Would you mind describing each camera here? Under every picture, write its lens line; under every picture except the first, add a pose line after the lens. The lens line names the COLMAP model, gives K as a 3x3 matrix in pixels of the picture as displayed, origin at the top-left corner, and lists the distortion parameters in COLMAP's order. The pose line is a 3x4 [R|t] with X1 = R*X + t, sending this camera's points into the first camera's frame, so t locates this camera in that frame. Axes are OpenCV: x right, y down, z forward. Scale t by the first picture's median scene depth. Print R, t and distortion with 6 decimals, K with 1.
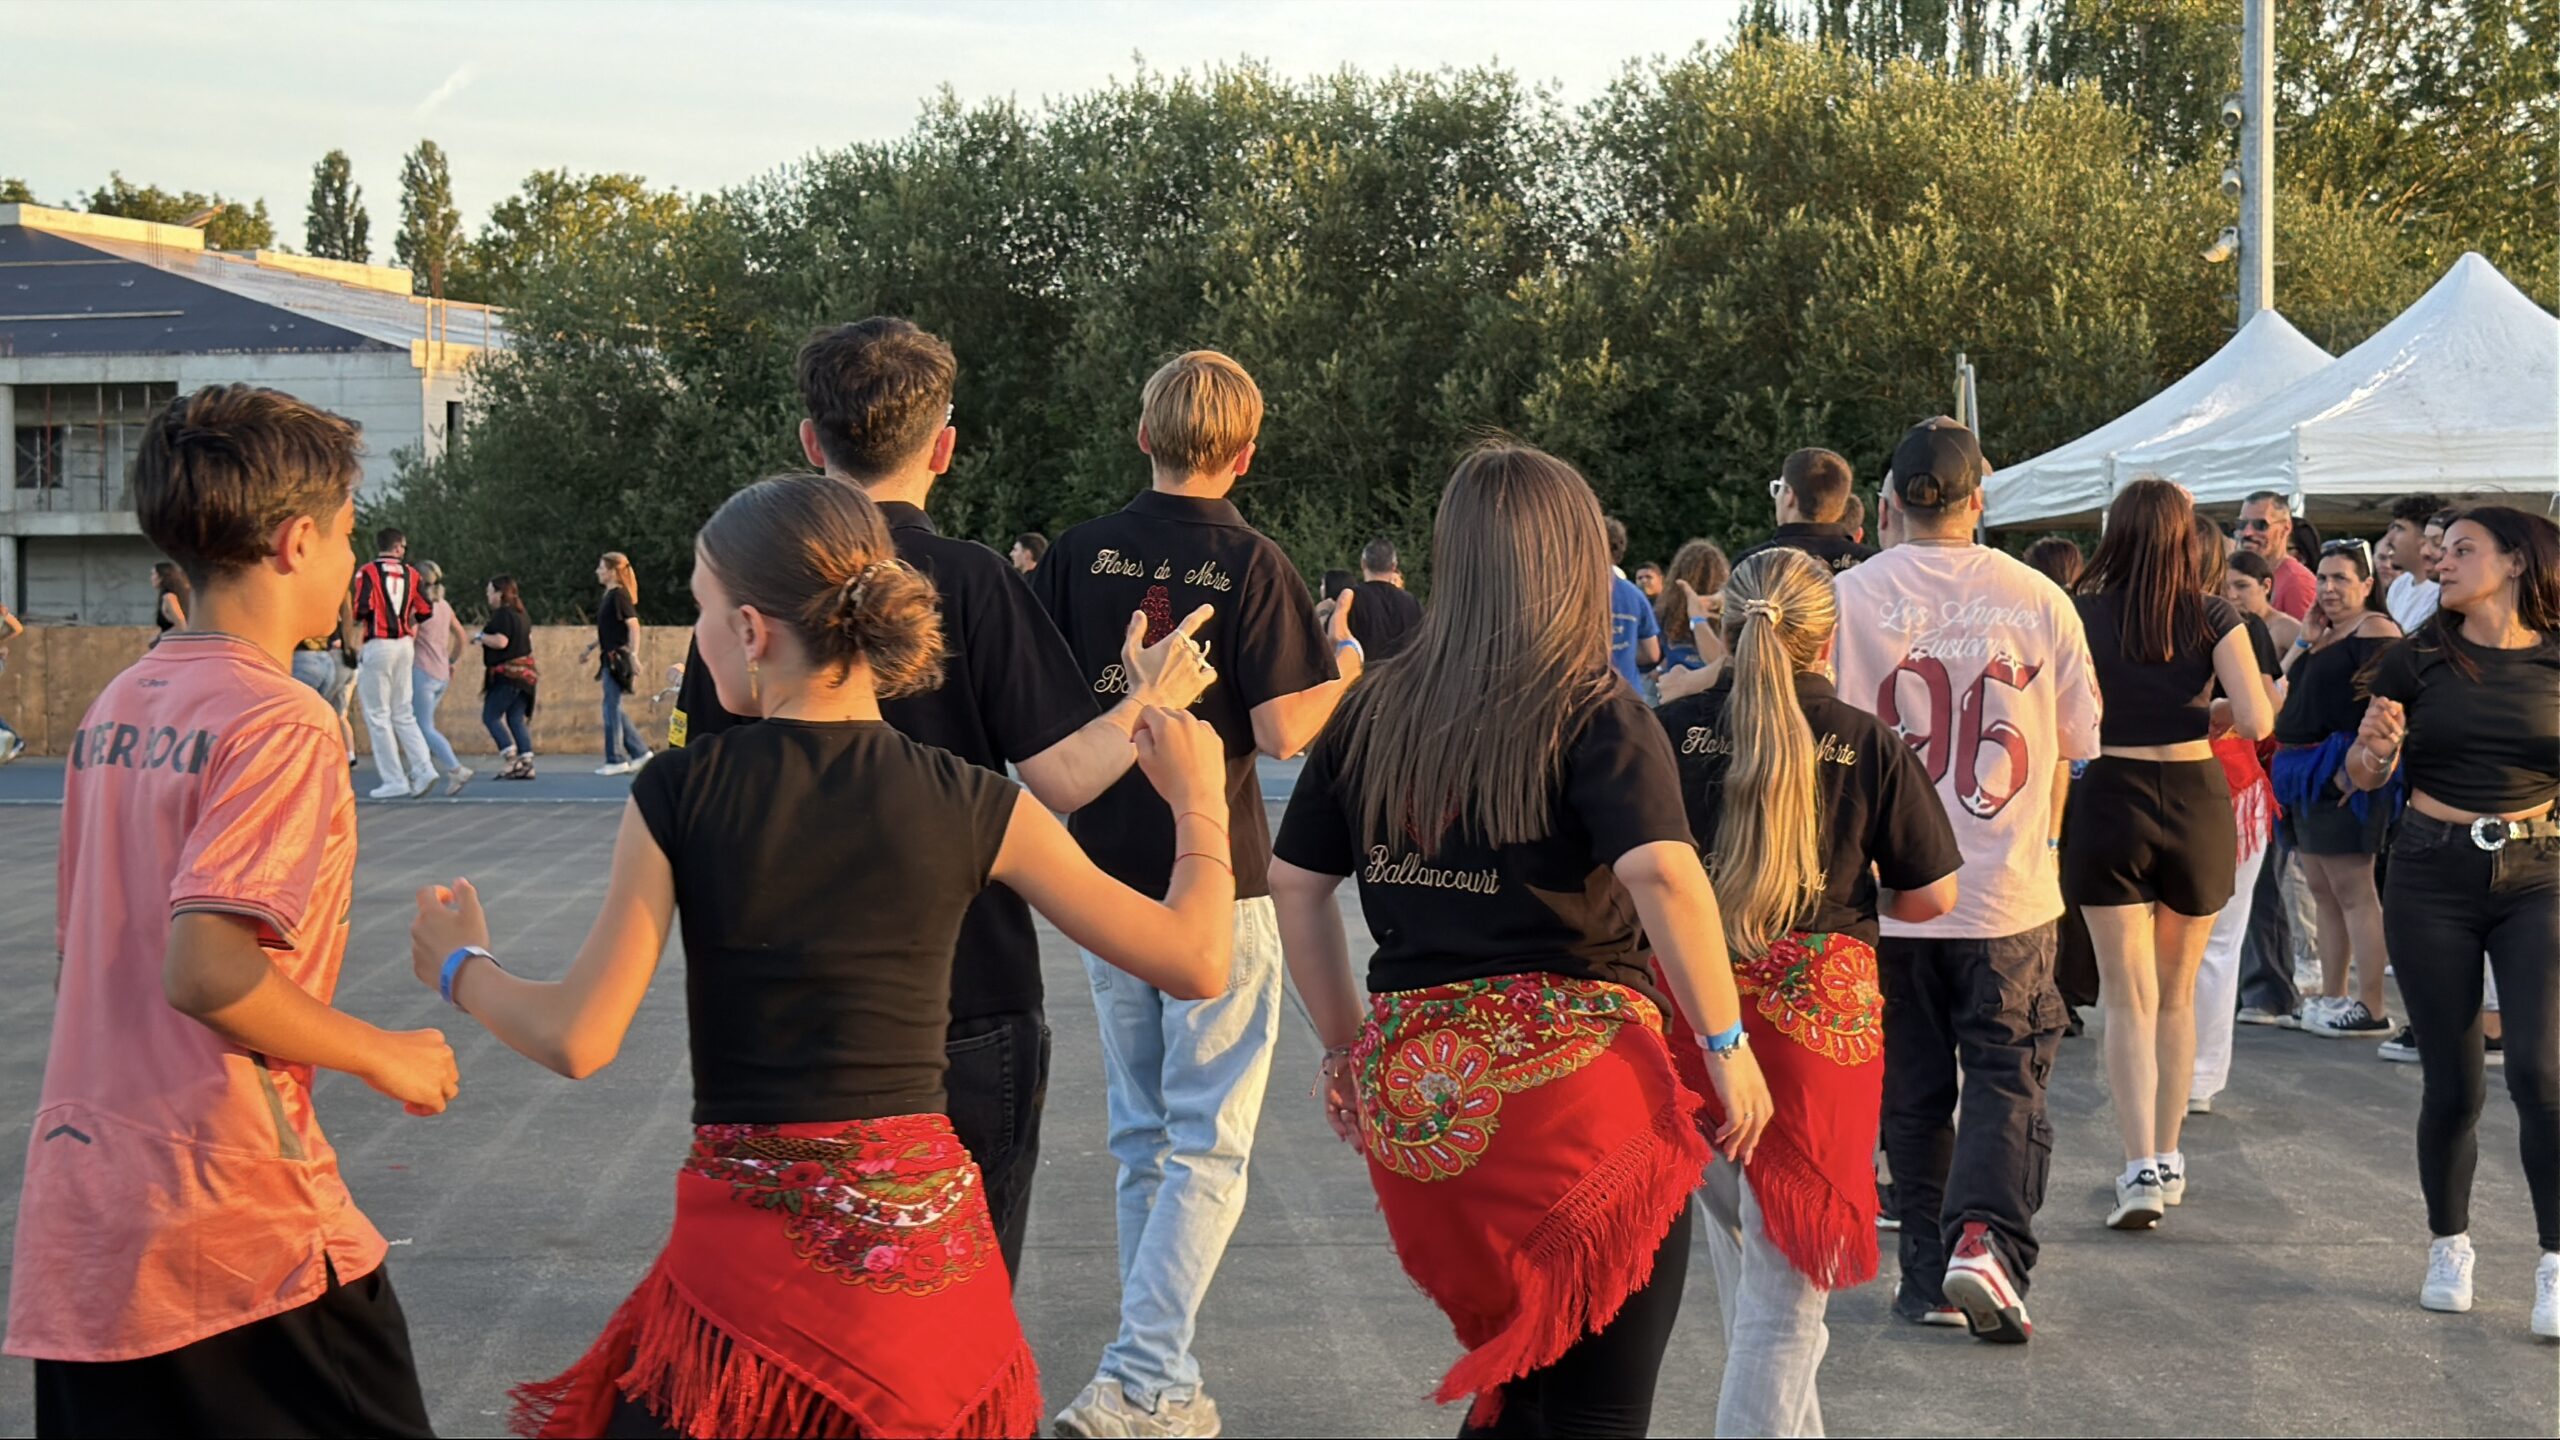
lens RADIAL K [[3794.8, 0, 1280.0], [0, 3794.8, 720.0], [0, 0, 1]] dist [0.011292, -0.045876]
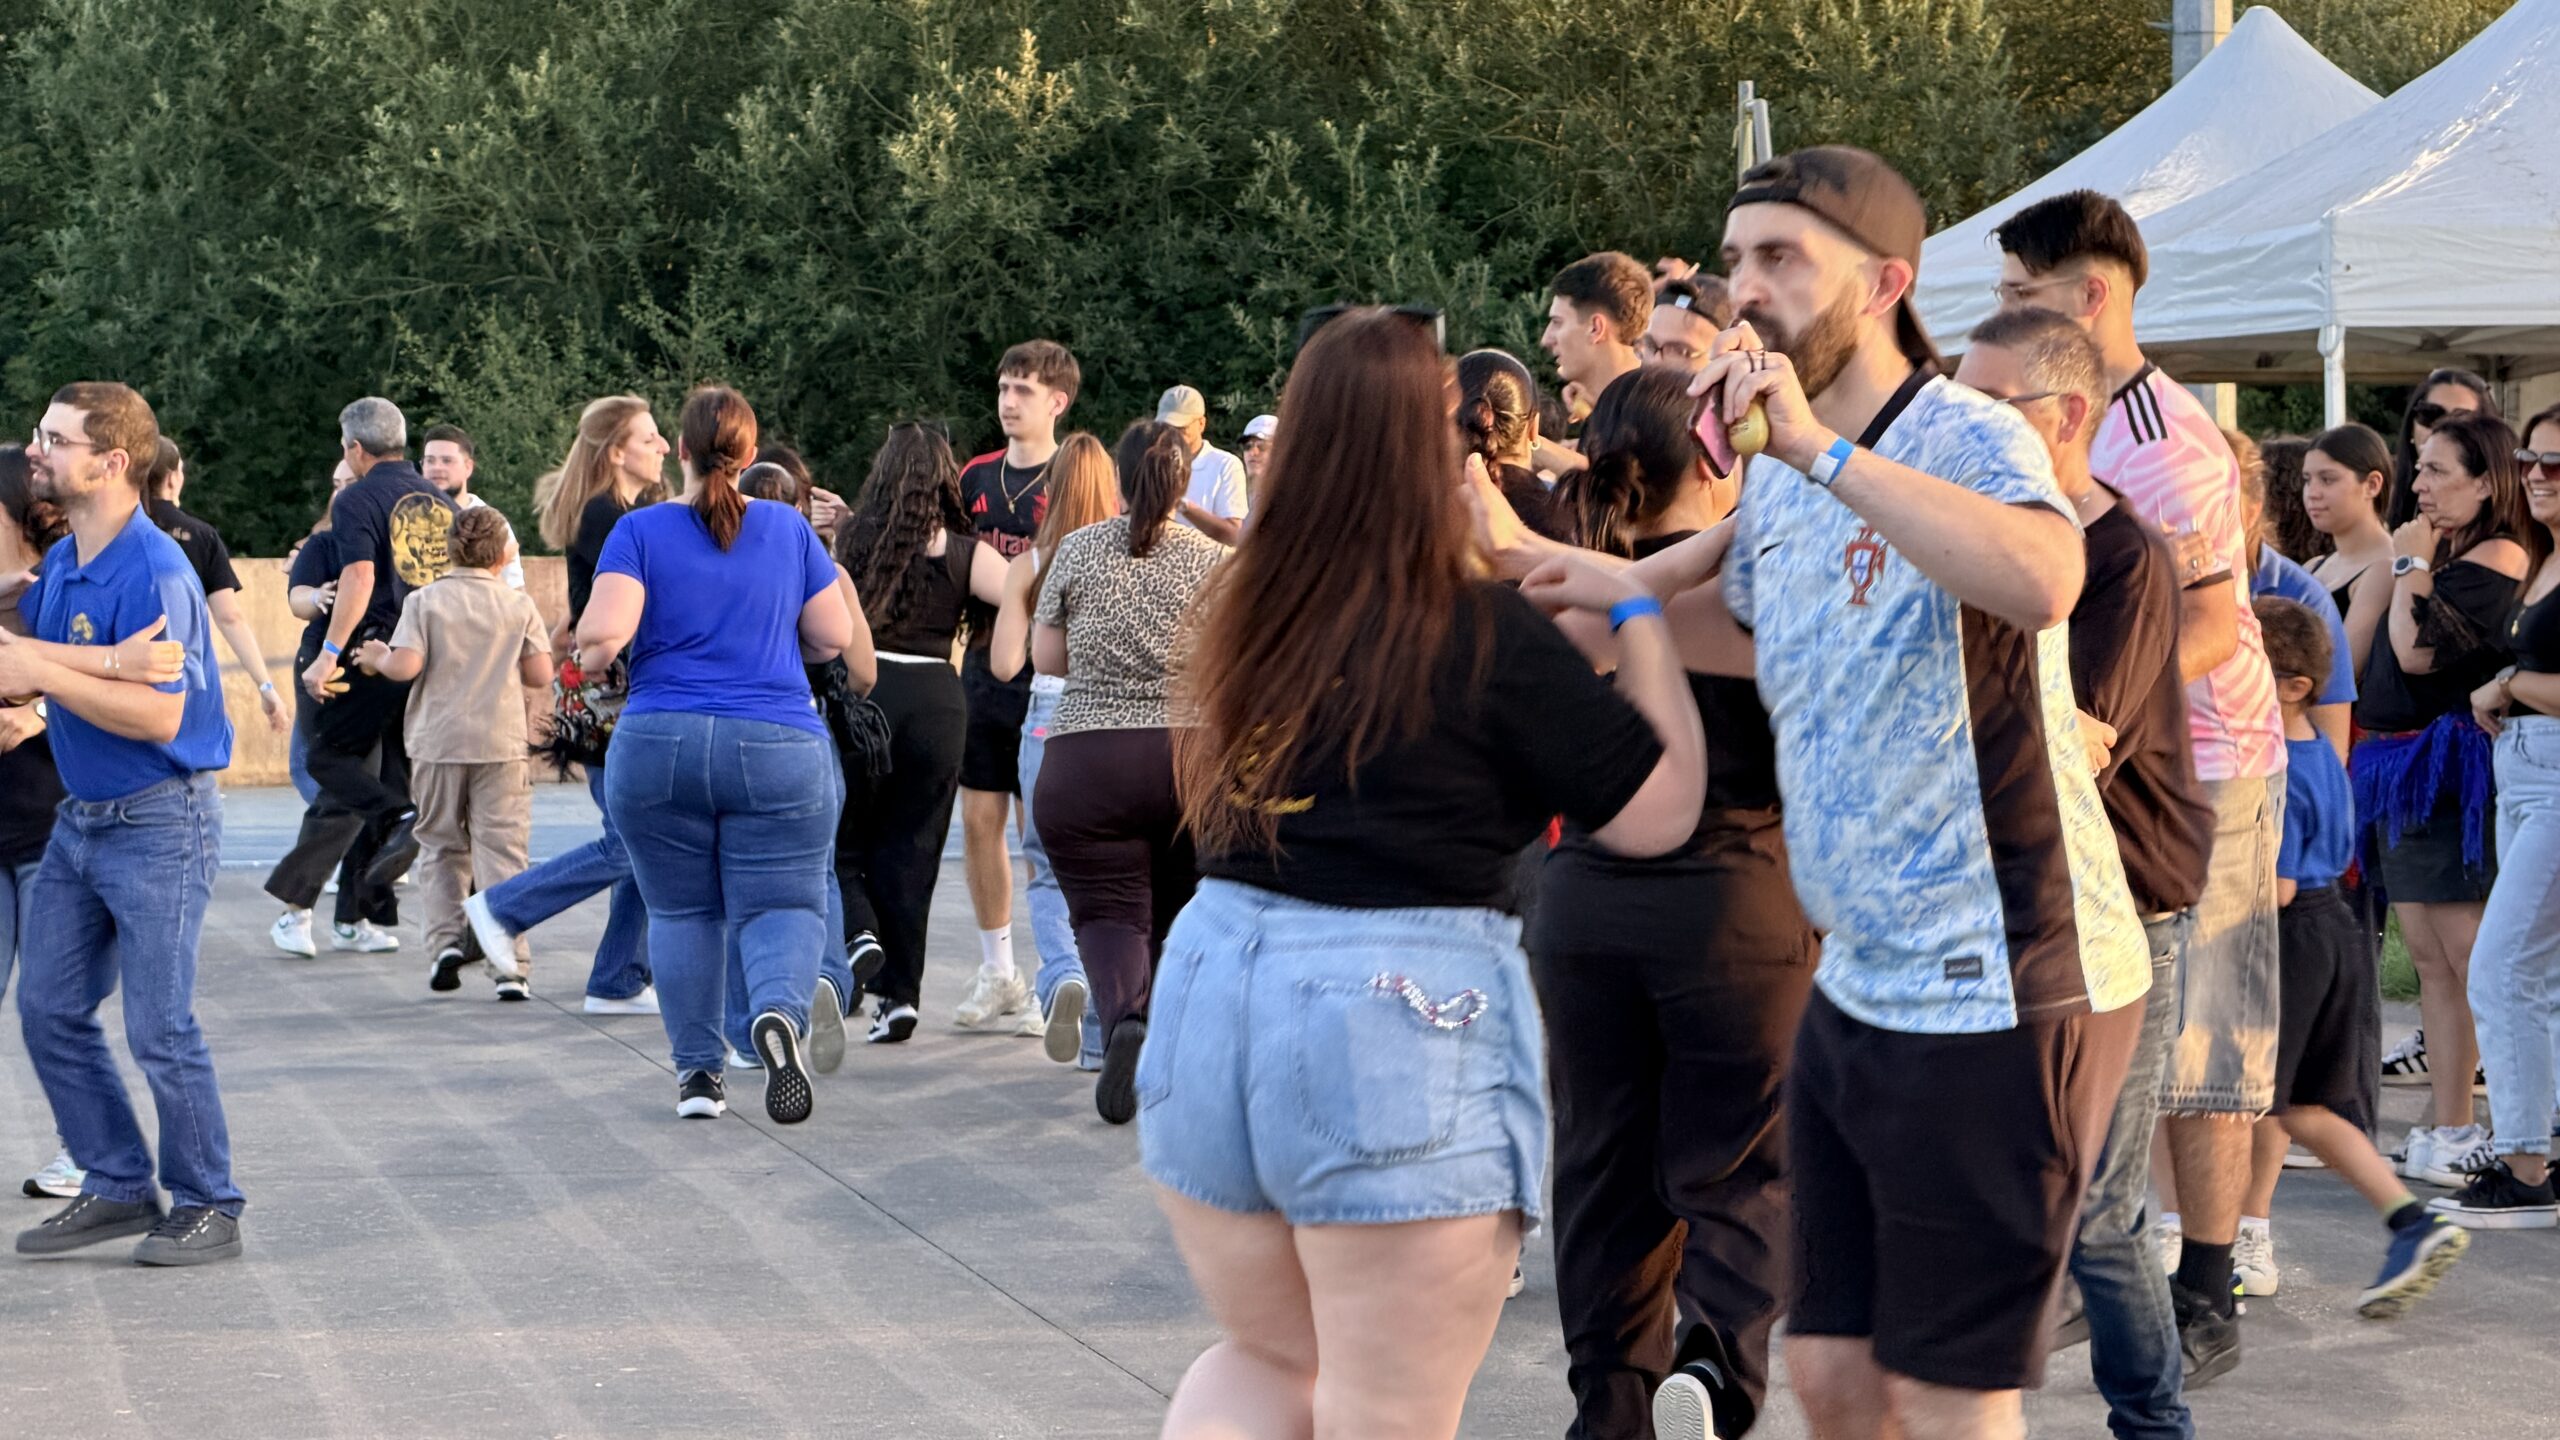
lens RADIAL K [[7757.3, 0, 1280.0], [0, 7757.3, 720.0], [0, 0, 1]] dist [0.074240, 0.817683]
pose [[0.987984, -0.007360, 0.154384, -0.054193], [0.007989, 0.999962, -0.003456, 0.003644], [-0.154352, 0.004648, 0.988005, -0.118712]]
